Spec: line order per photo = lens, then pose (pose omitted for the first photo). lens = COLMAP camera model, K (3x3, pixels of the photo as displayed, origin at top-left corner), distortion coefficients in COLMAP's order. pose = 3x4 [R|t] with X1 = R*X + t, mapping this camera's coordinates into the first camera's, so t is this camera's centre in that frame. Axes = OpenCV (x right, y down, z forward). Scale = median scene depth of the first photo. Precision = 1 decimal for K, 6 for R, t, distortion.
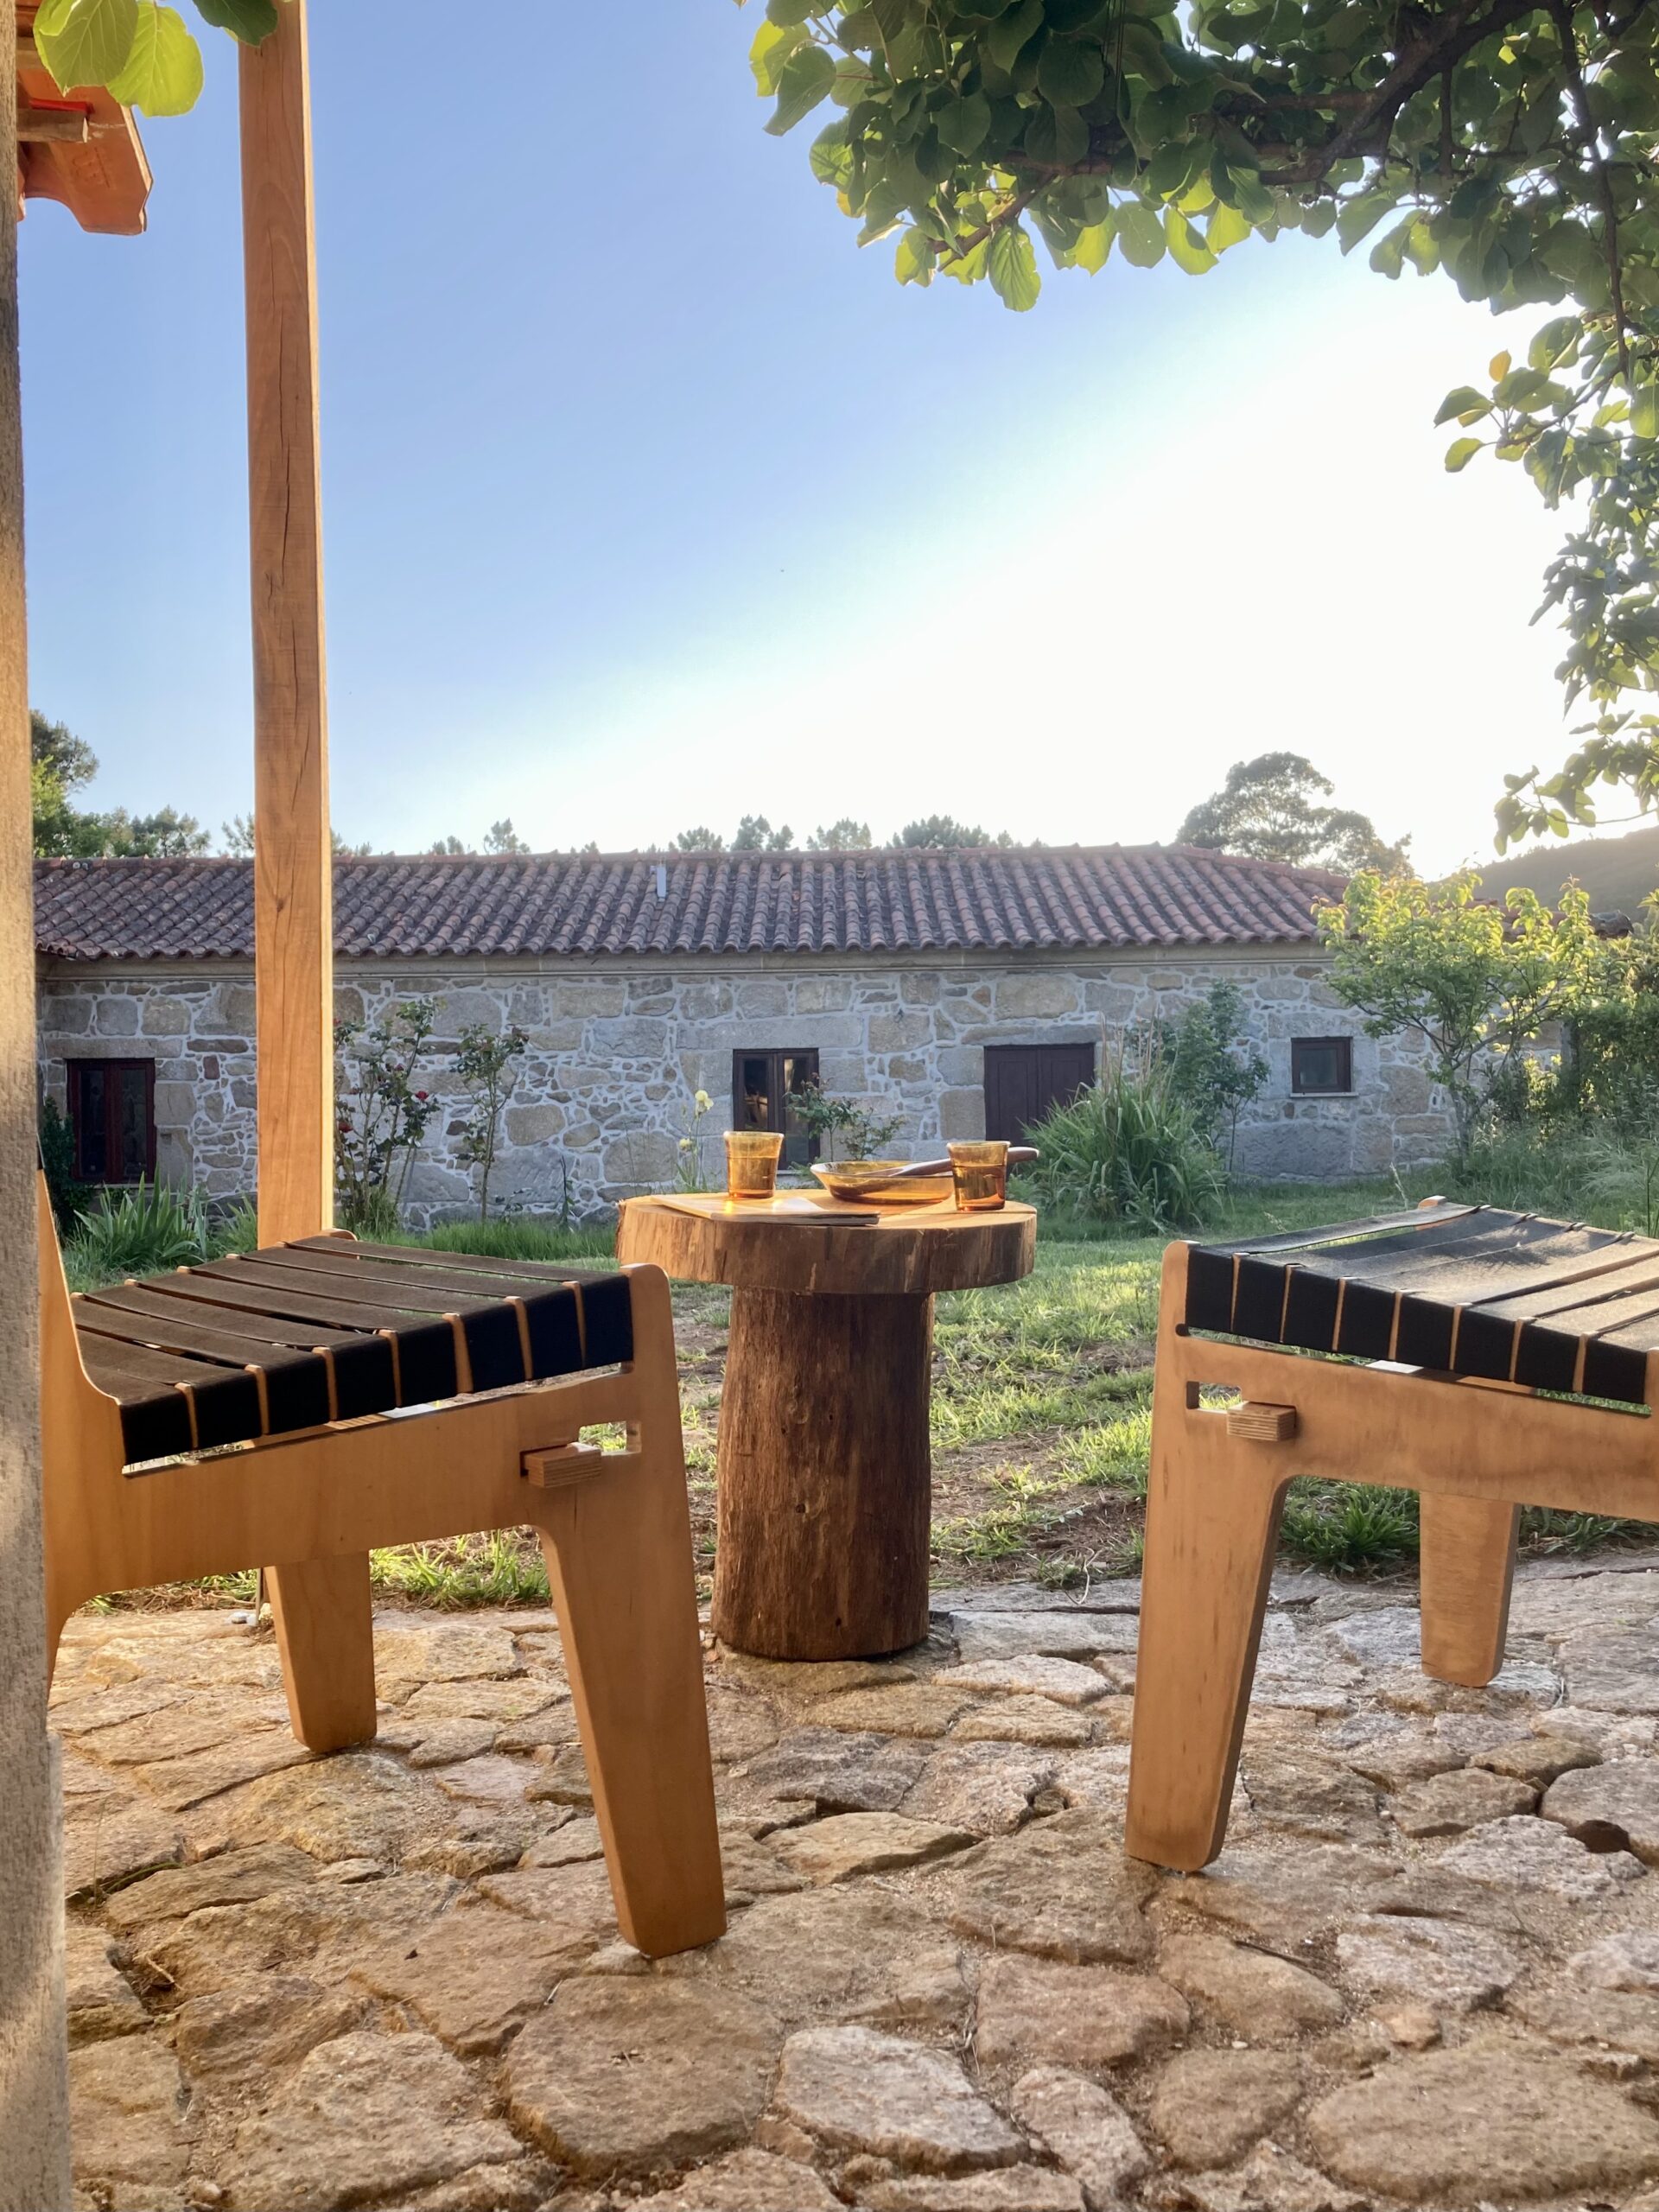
lens RADIAL K [[1908.8, 0, 836.7], [0, 1908.8, 1072.3], [0, 0, 1]] dist [0.128358, -0.158473]
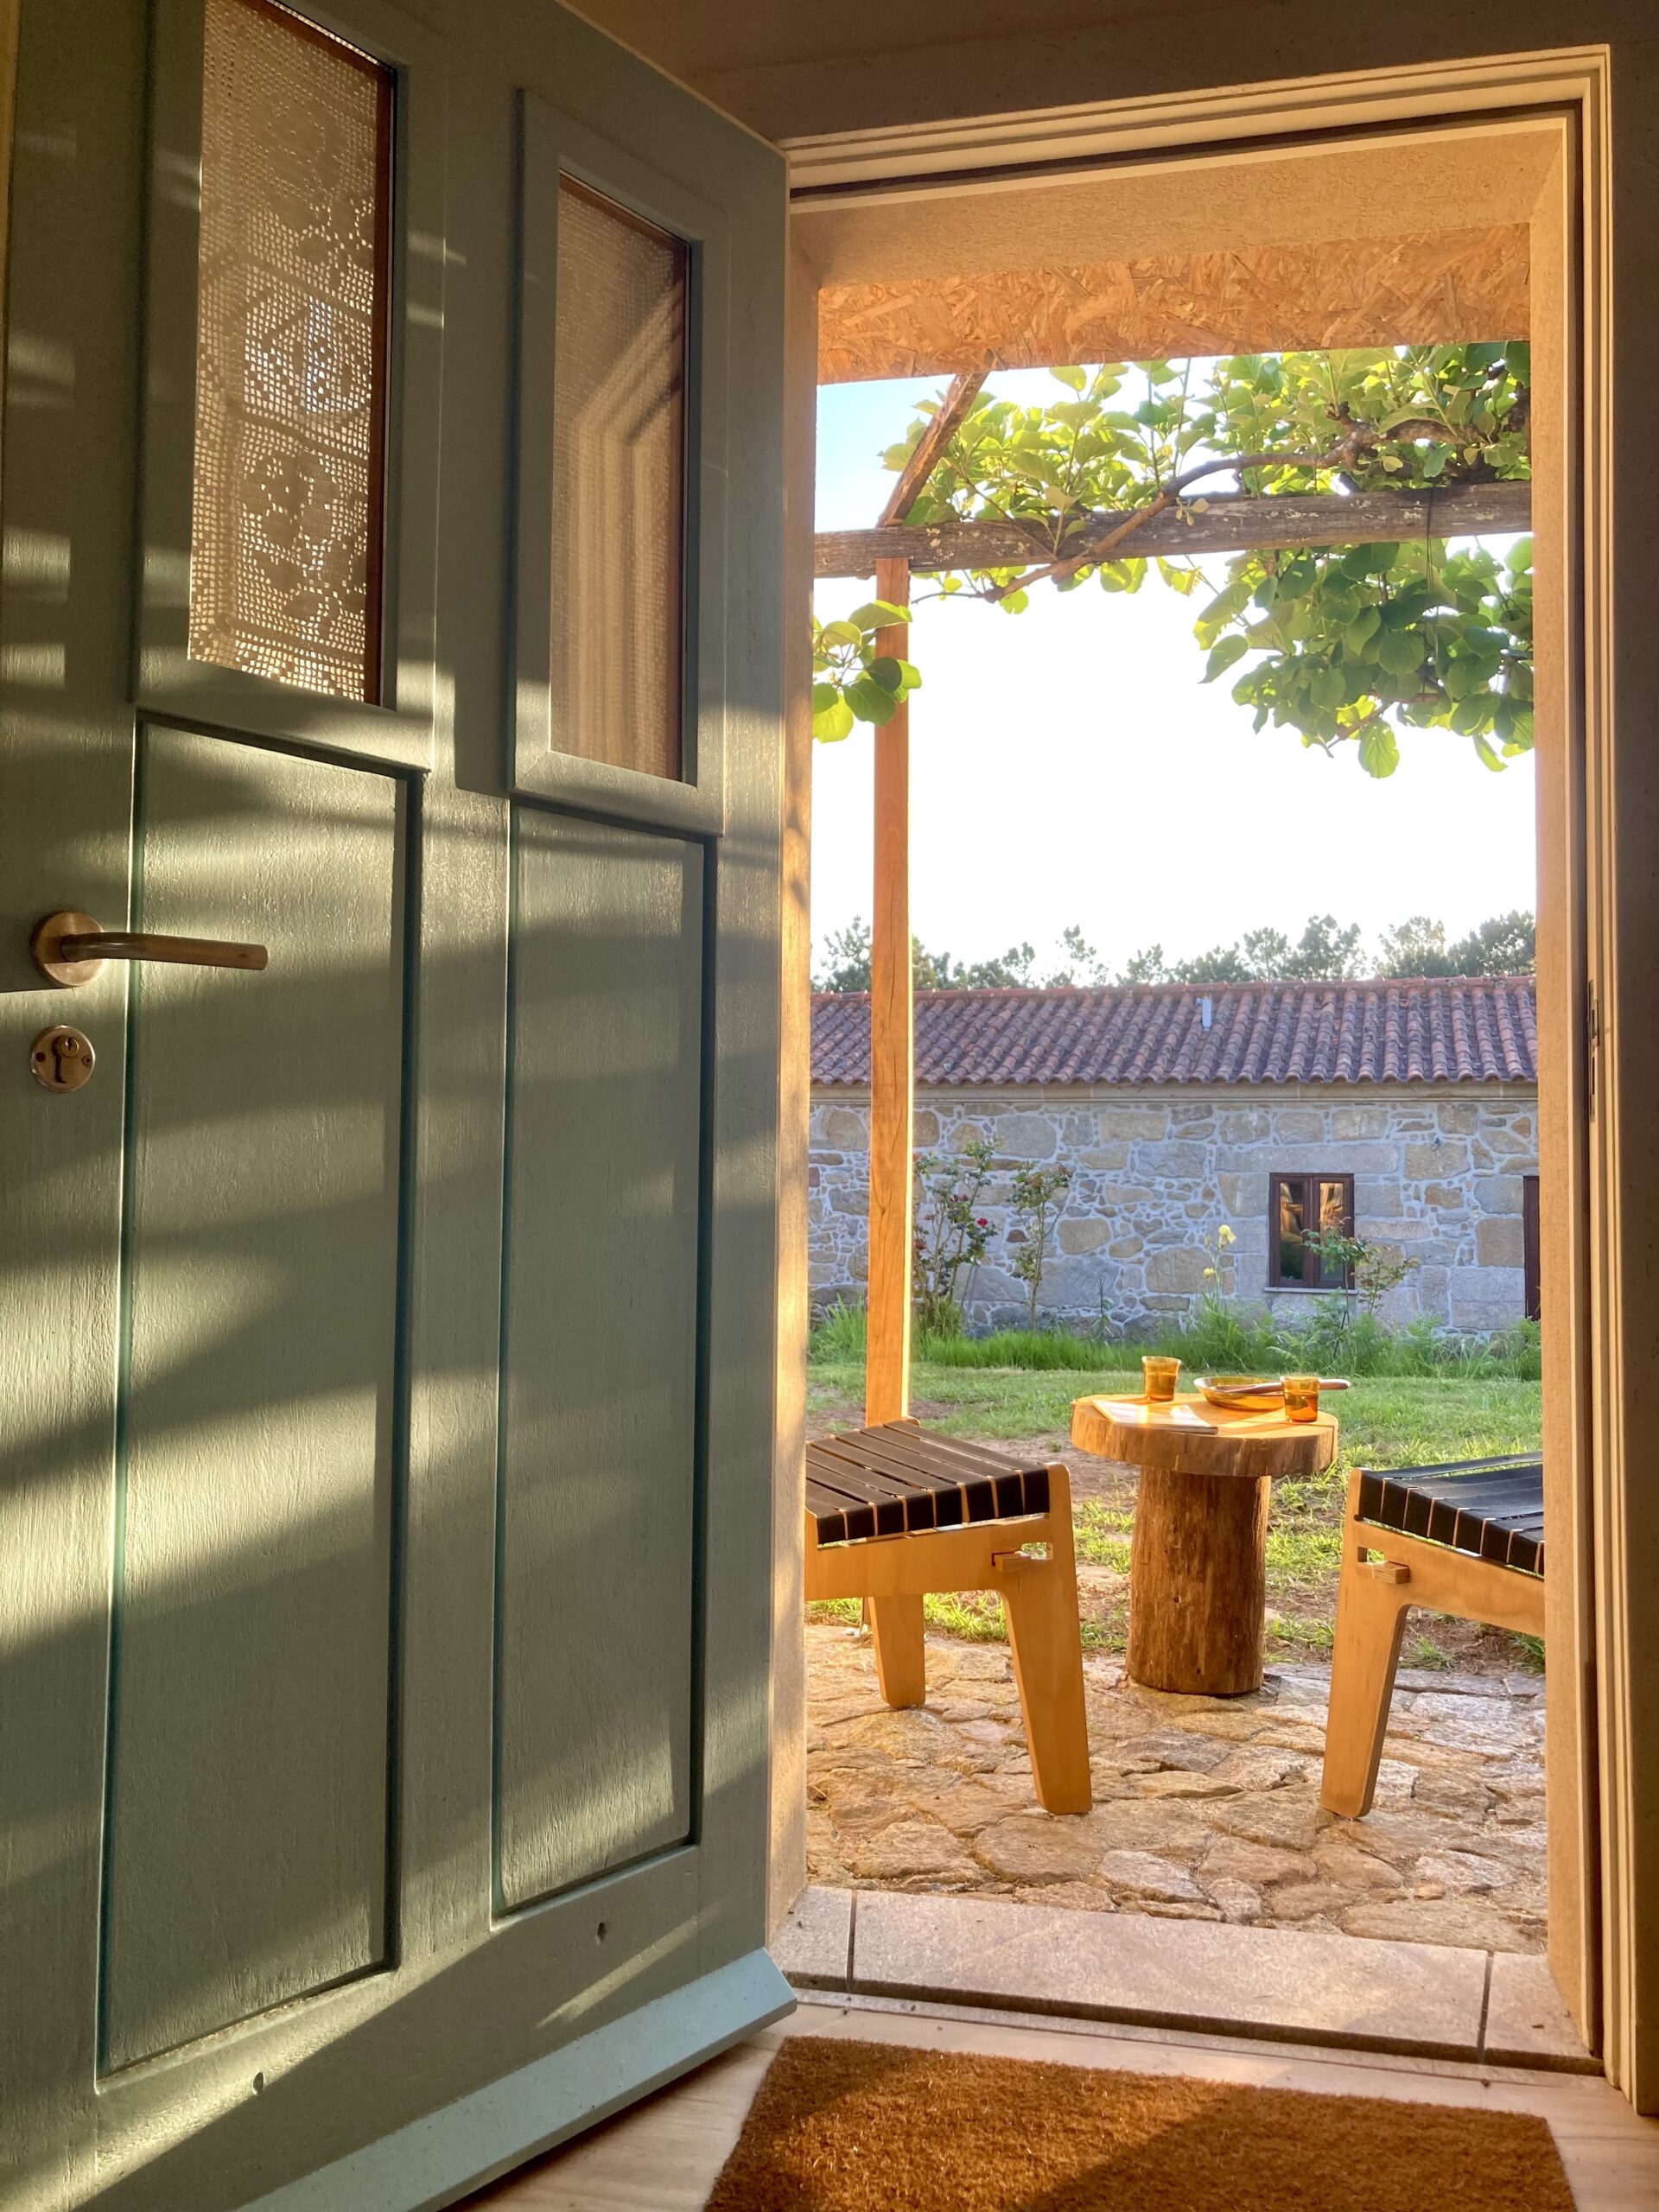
lens RADIAL K [[1908.8, 0, 836.7], [0, 1908.8, 1072.3], [0, 0, 1]] dist [0.128358, -0.158473]
pose [[0.956143, 0.012875, -0.292618, 0.029537], [-0.024074, 0.999108, -0.034704, -0.025948], [0.291910, 0.040226, 0.955599, -0.111186]]
